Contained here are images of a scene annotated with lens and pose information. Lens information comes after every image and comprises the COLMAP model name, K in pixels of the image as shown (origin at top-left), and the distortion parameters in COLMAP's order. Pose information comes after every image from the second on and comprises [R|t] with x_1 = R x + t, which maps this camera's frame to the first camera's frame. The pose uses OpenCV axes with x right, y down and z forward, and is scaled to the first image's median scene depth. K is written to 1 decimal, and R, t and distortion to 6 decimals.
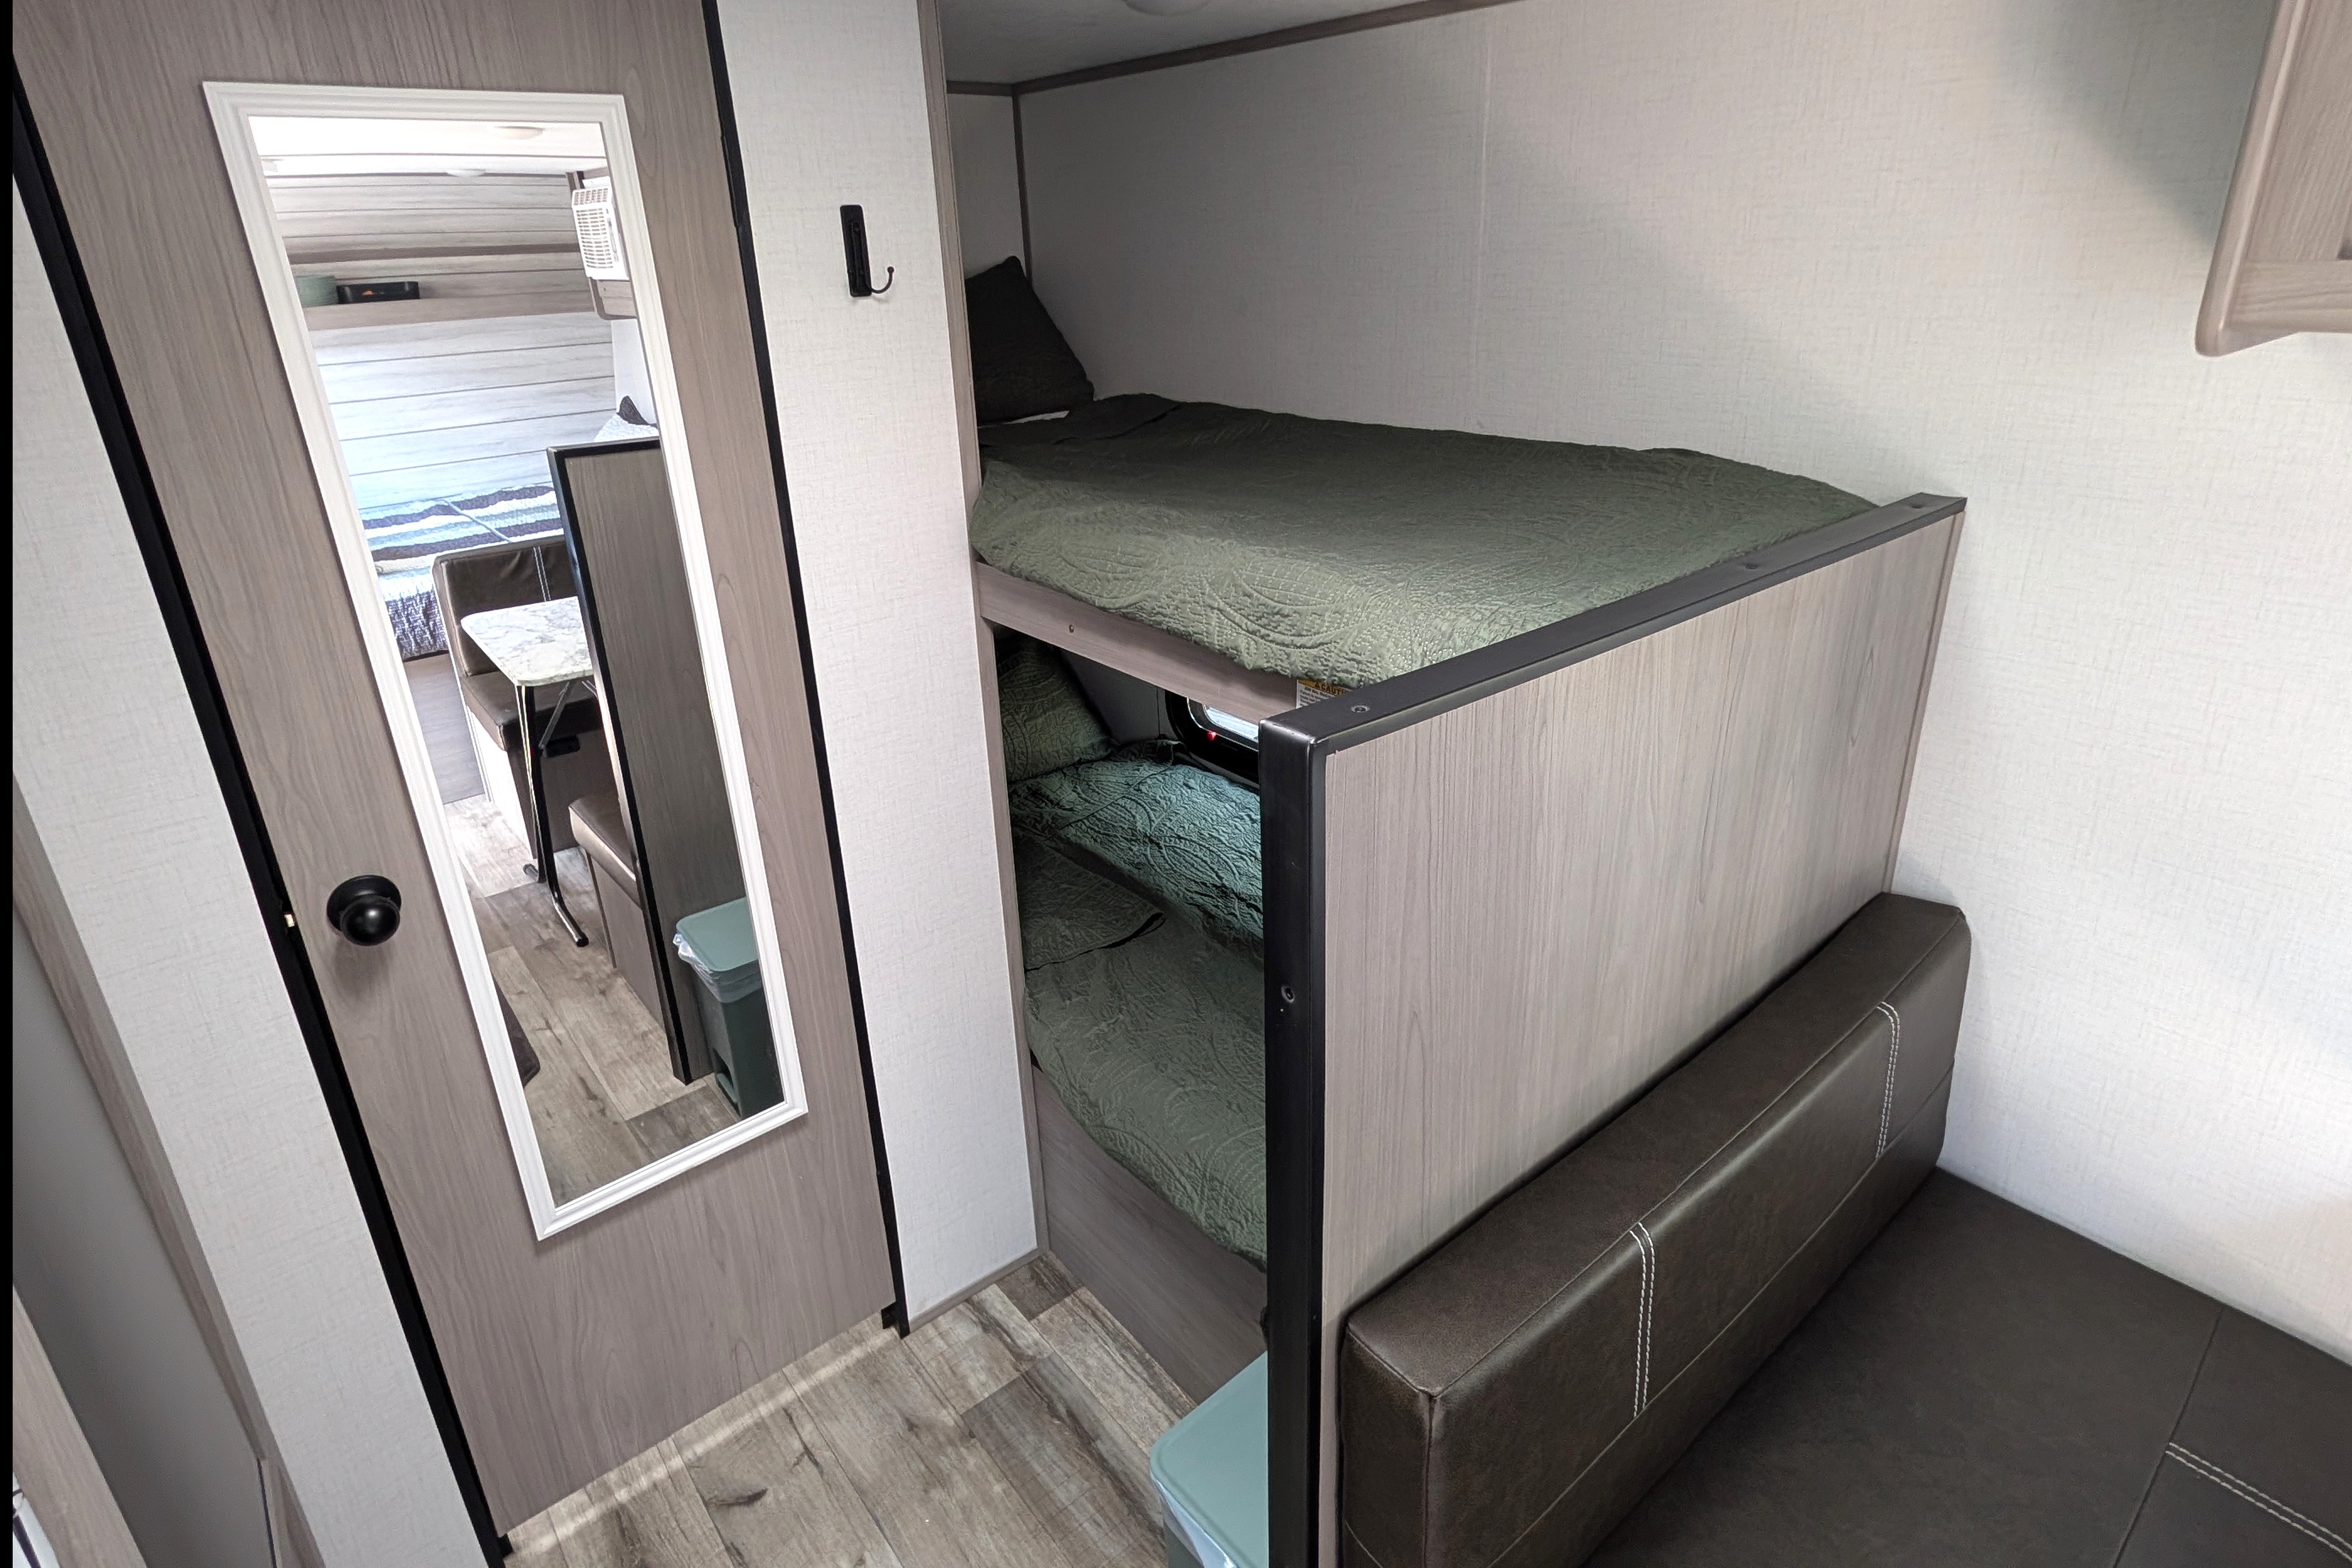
lens RADIAL K [[1233.5, 0, 1189.0], [0, 1233.5, 686.6], [0, 0, 1]] dist [-0.001107, -0.000249]
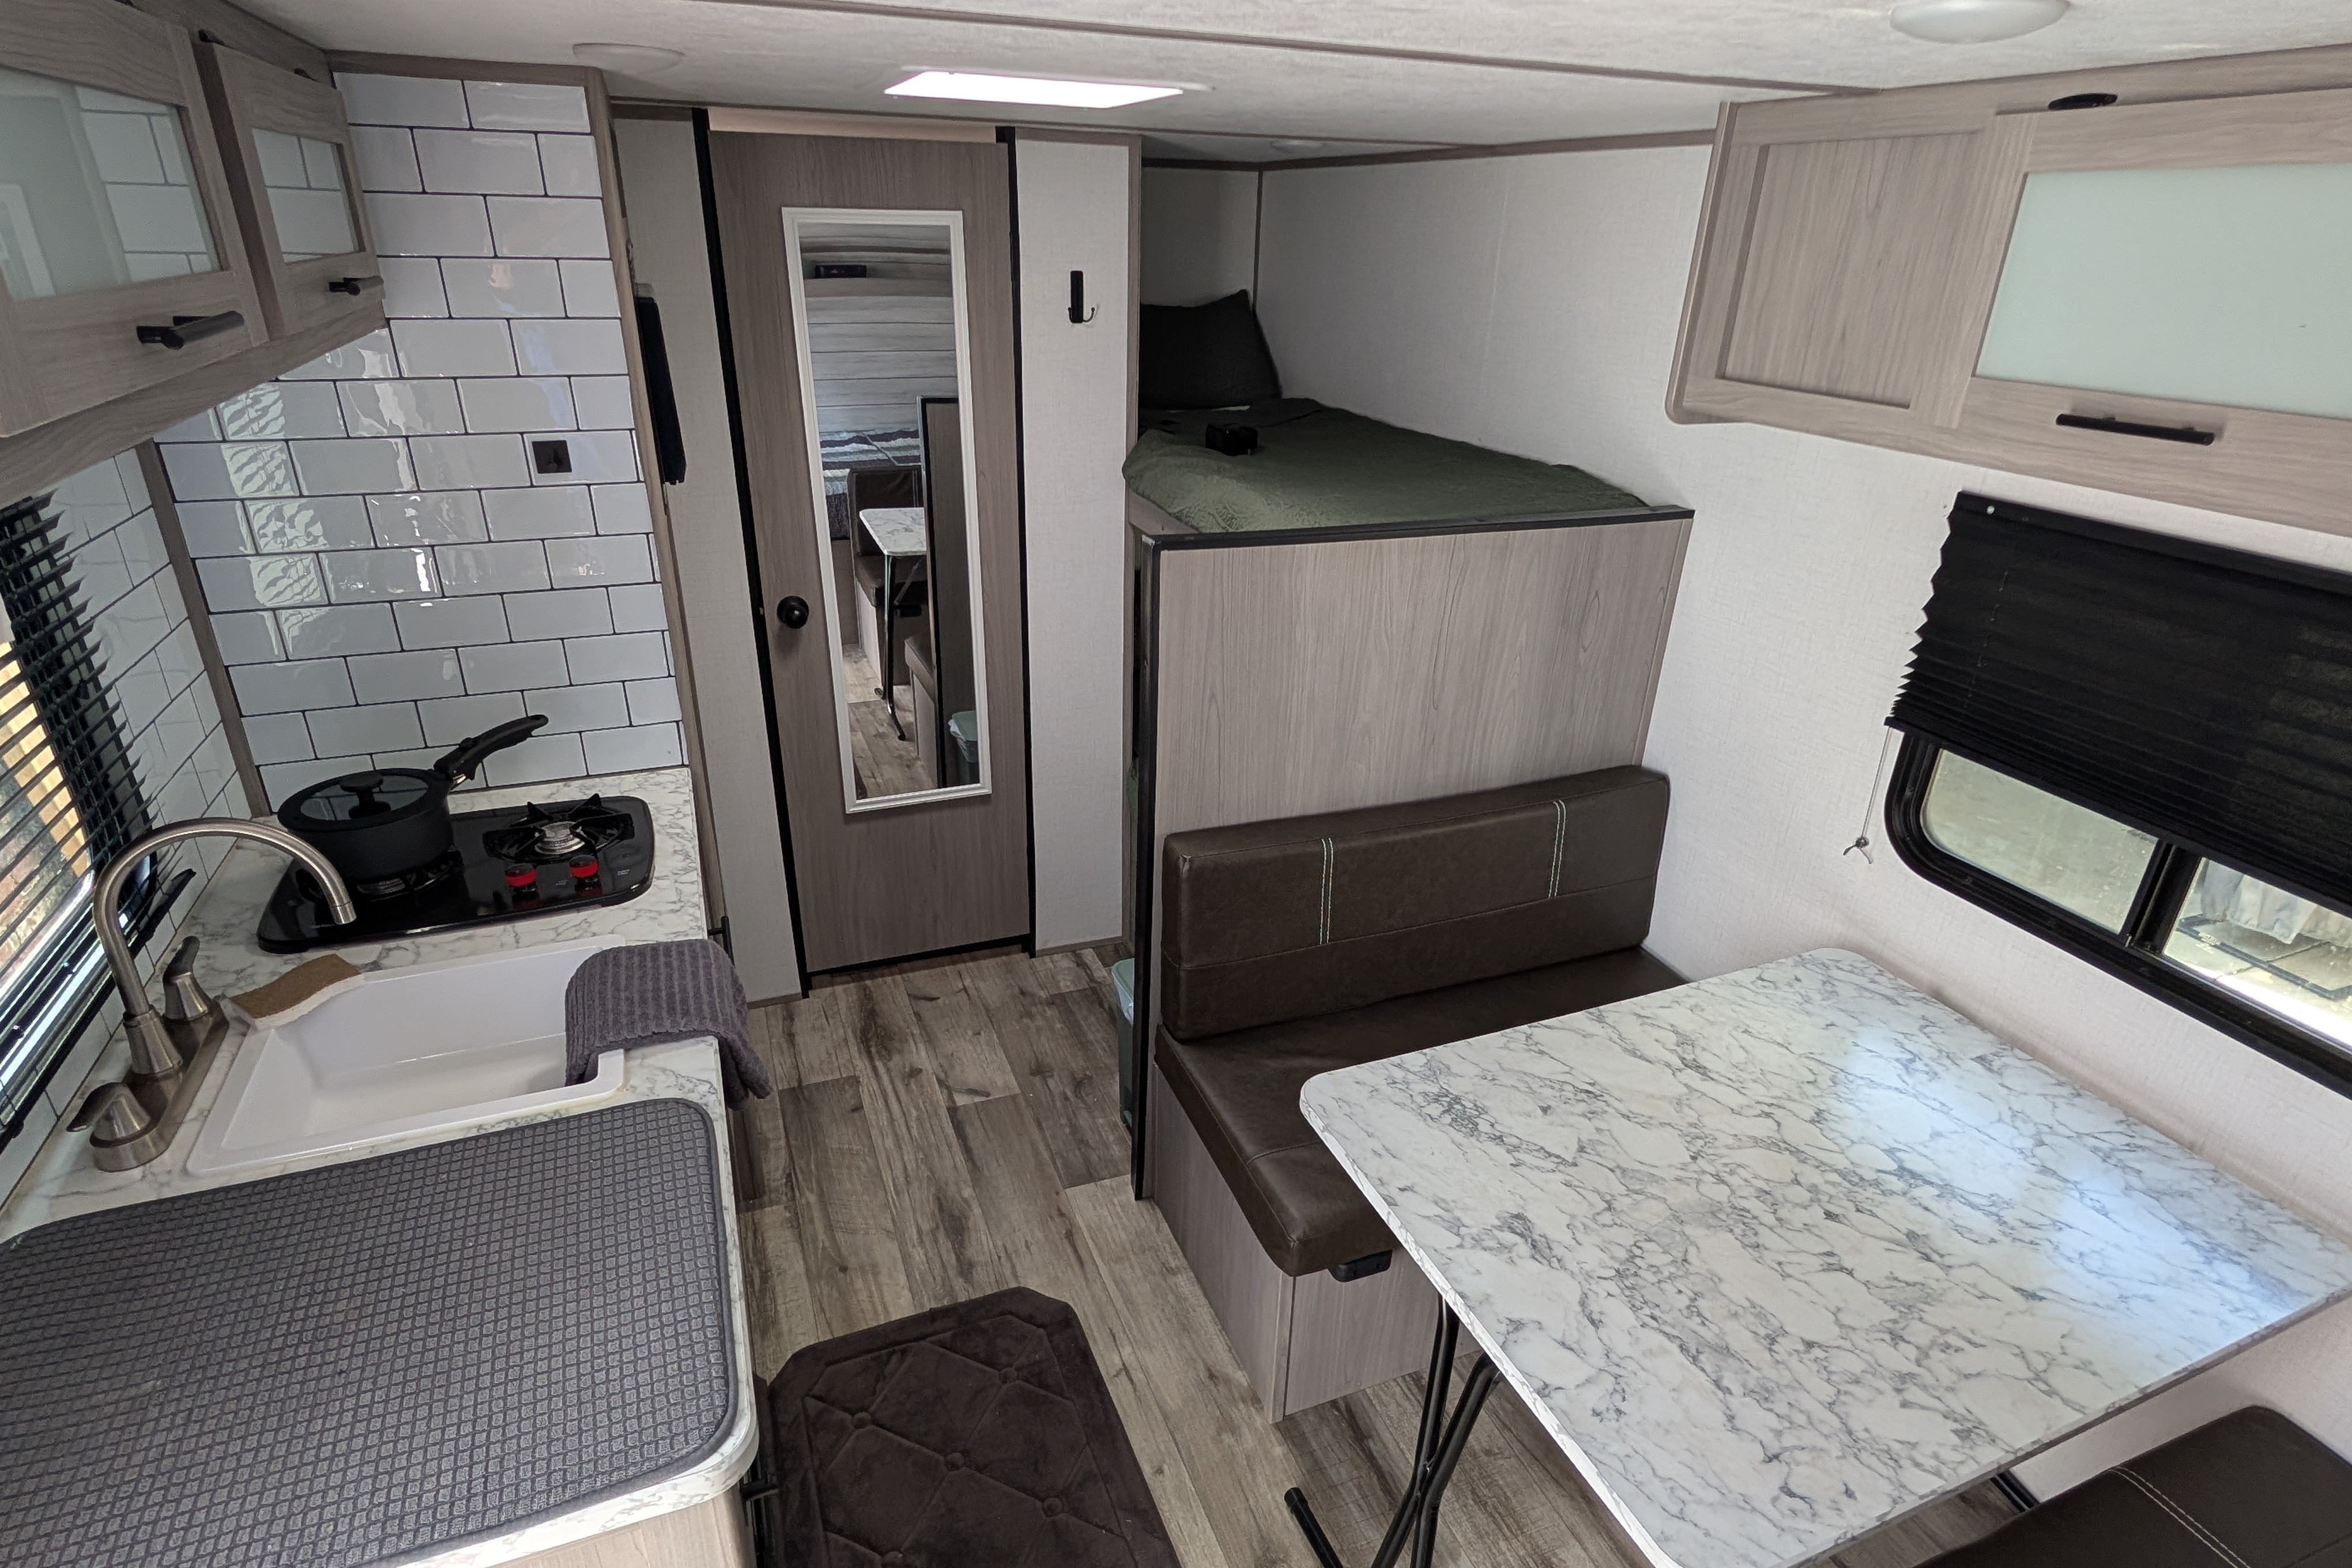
lens RADIAL K [[1246.0, 0, 1165.9], [0, 1246.0, 810.7], [0, 0, 1]] dist [0.001079, 0.000363]
pose [[0.945098, 0.185813, -0.268817, 0.359219], [-0.161596, 0.980733, 0.109773, 0.118221], [0.284034, -0.060306, 0.956916, -0.553924]]
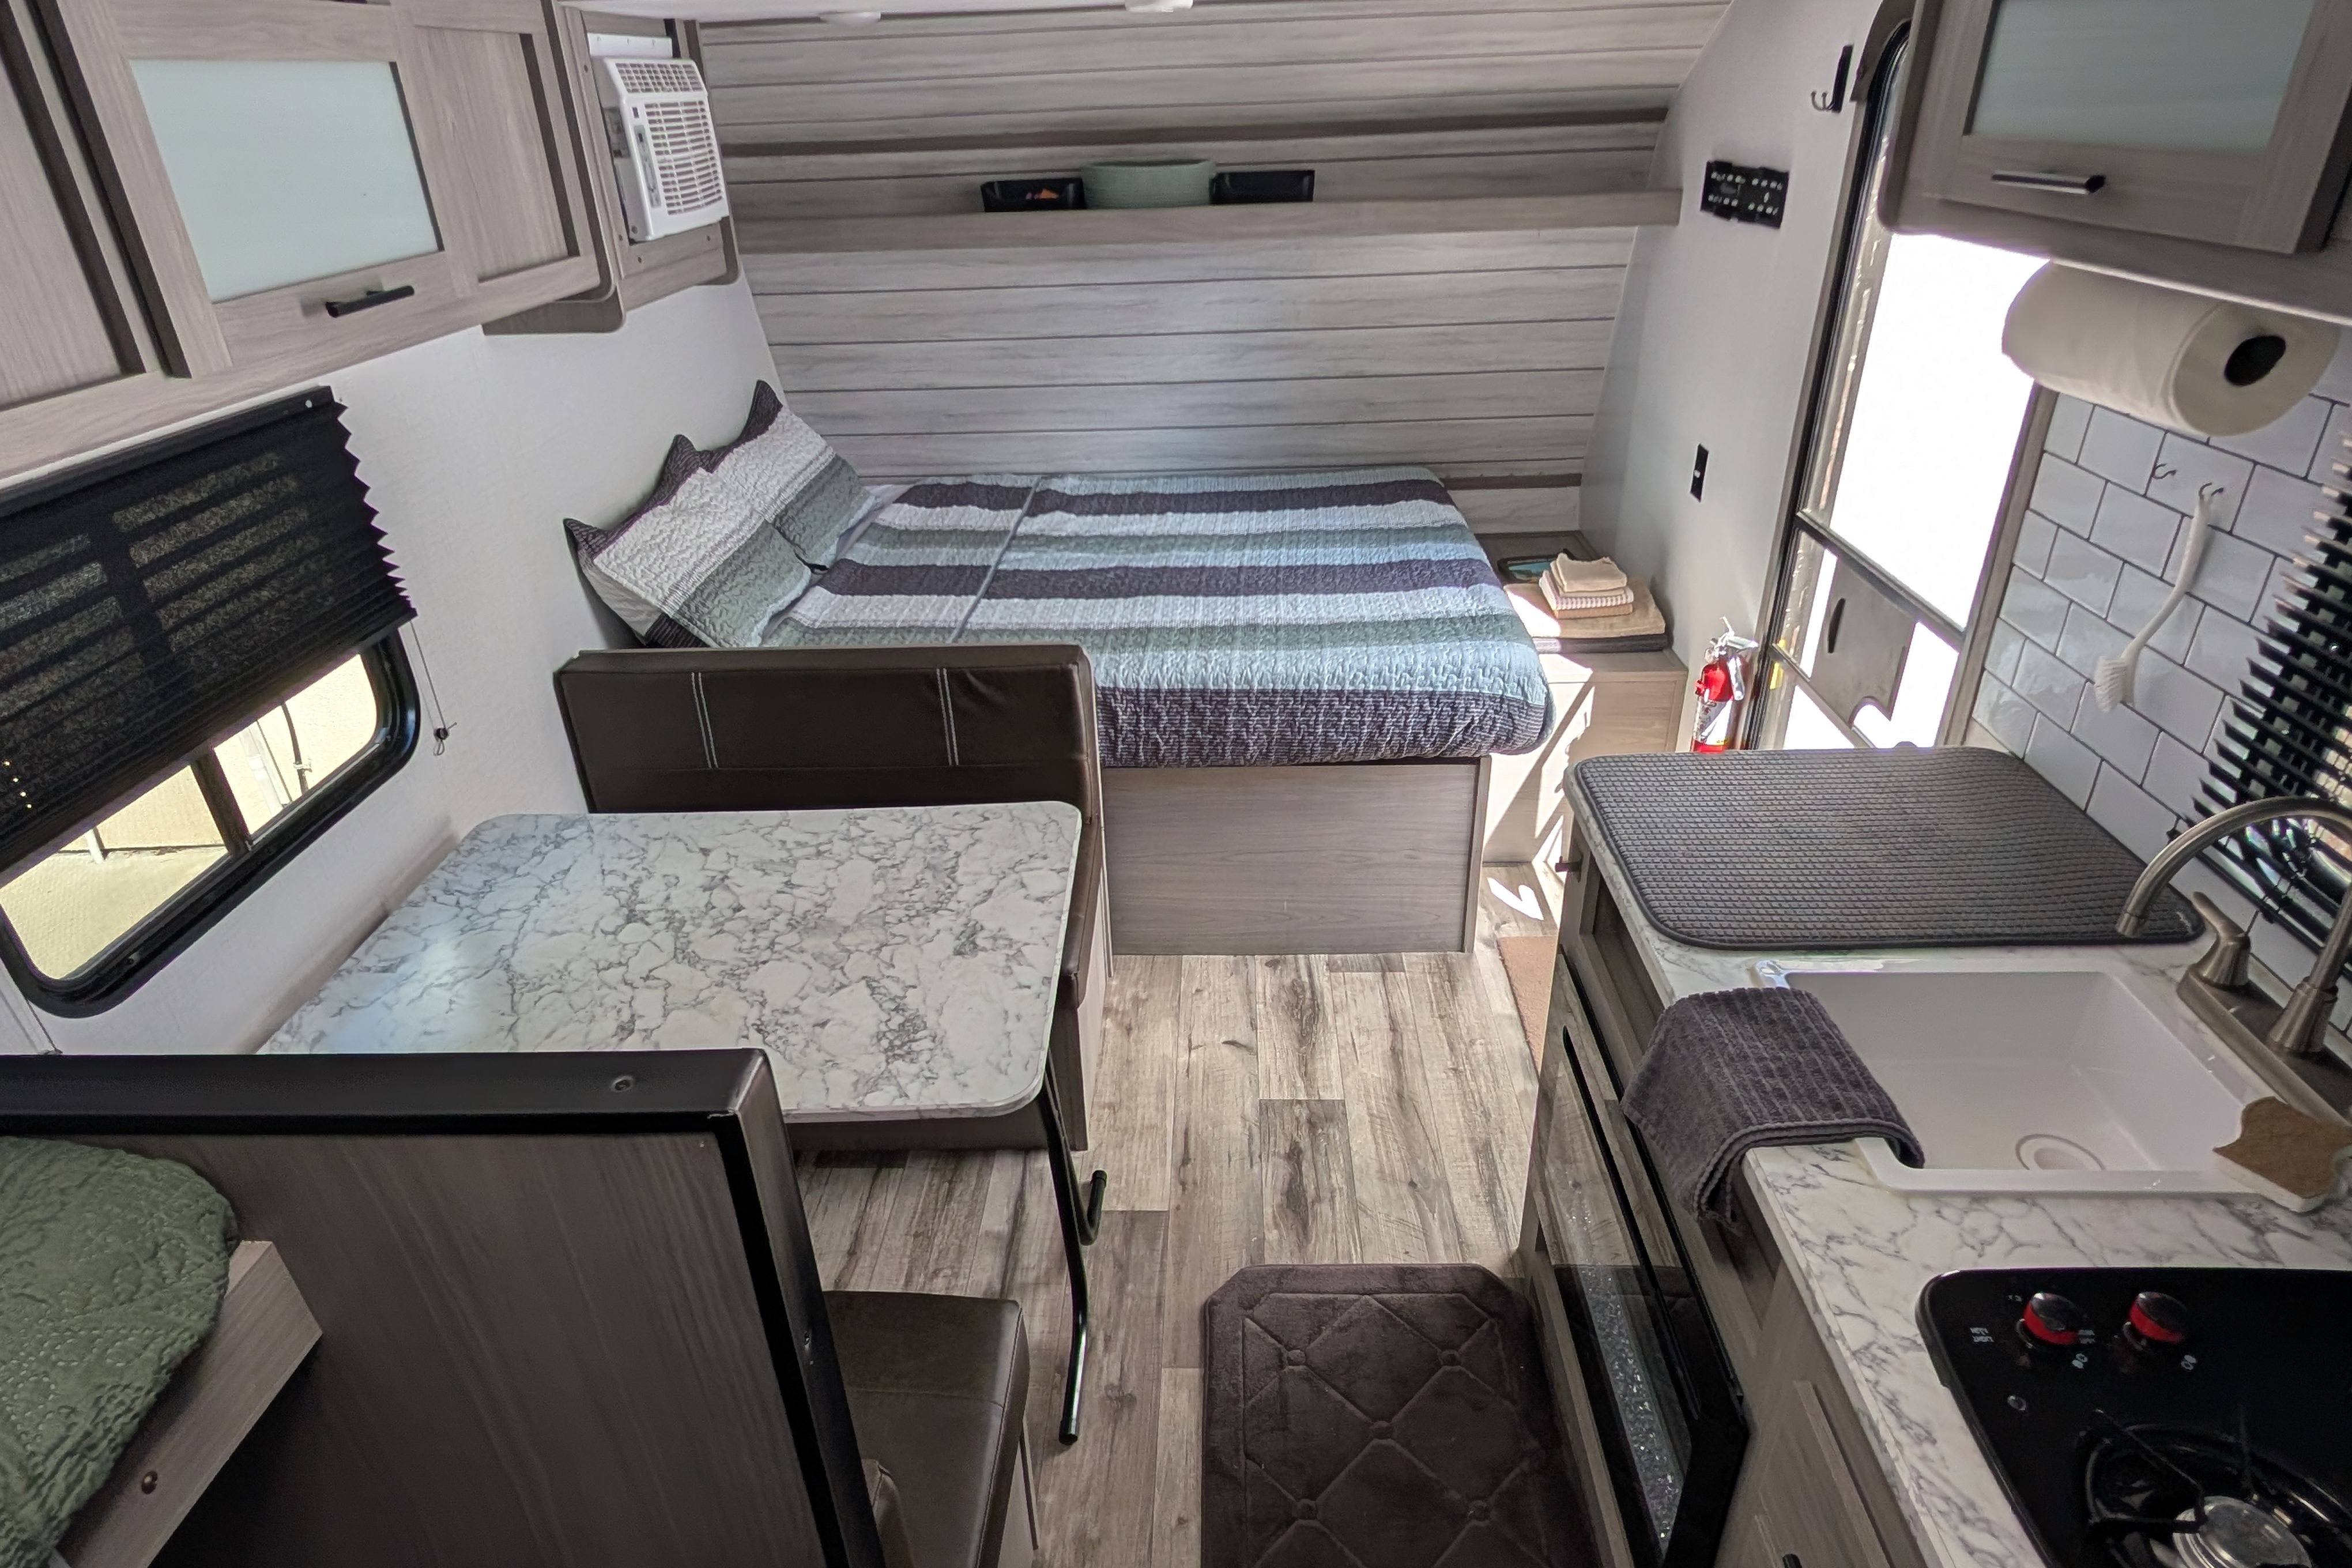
lens RADIAL K [[1306.5, 0, 1176.0], [0, 1306.5, 784.0], [0, 0, 1]] dist [-0.000252, -0.000094]
pose [[-0.742434, -0.267285, 0.614288, -0.259604], [0.283410, 0.705546, 0.649526, -0.247912], [-0.607017, 0.656326, -0.448070, 0.459326]]
